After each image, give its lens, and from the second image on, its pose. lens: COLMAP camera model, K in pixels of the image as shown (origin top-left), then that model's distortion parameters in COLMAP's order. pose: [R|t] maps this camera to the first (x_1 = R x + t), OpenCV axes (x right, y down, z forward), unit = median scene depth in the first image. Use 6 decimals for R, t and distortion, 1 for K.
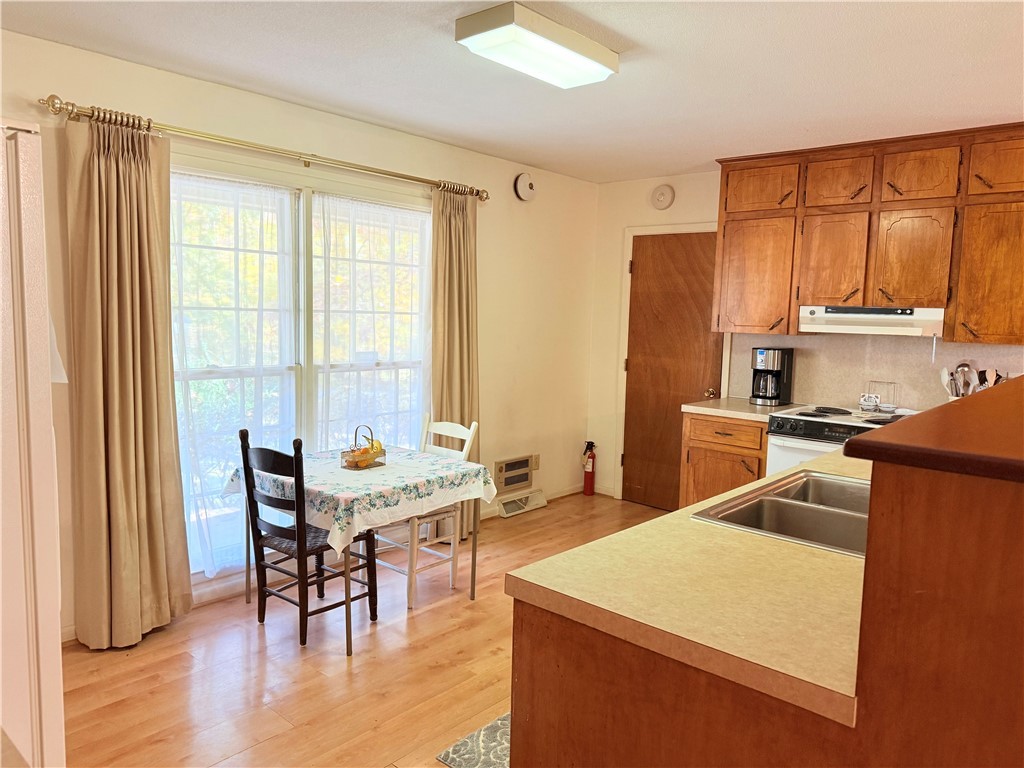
lens RADIAL K [[728.9, 0, 513.2], [0, 728.9, 380.8], [0, 0, 1]] dist [0.059434, -0.071923]
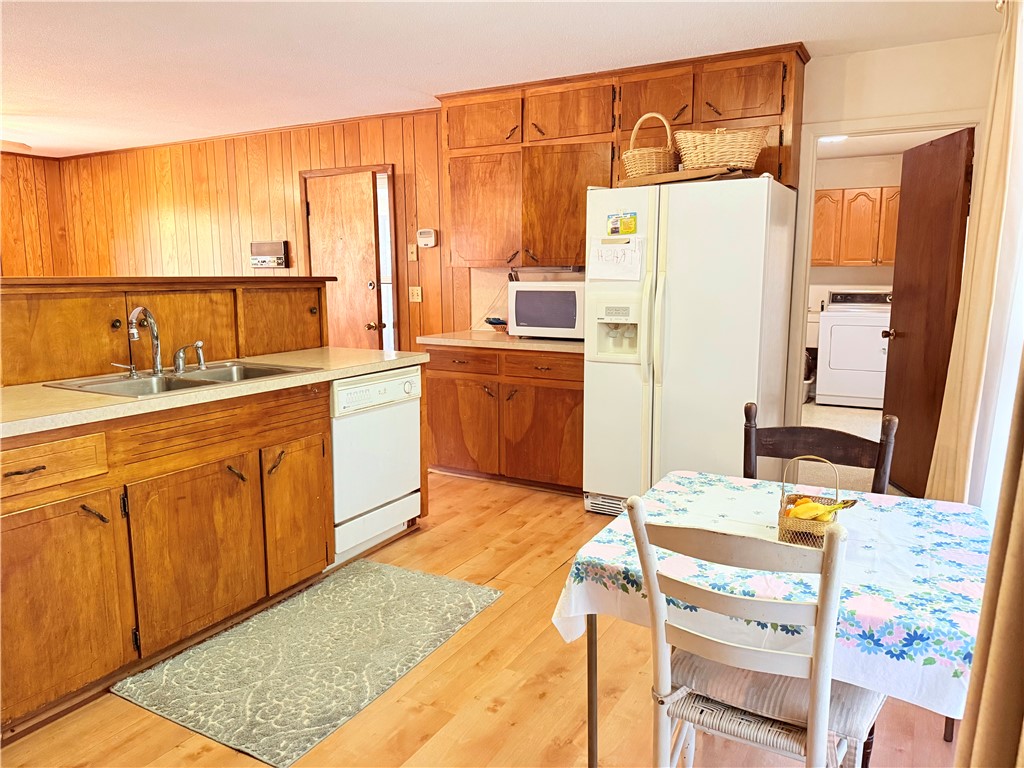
lens RADIAL K [[728.9, 0, 517.3], [0, 728.9, 384.5], [0, 0, 1]] dist [0.059434, -0.071923]
pose [[-0.976559, 0.009725, -0.215029, 0.108711], [-0.043929, 0.968949, 0.243325, -0.112518], [0.210719, 0.247067, -0.945809, 1.613271]]
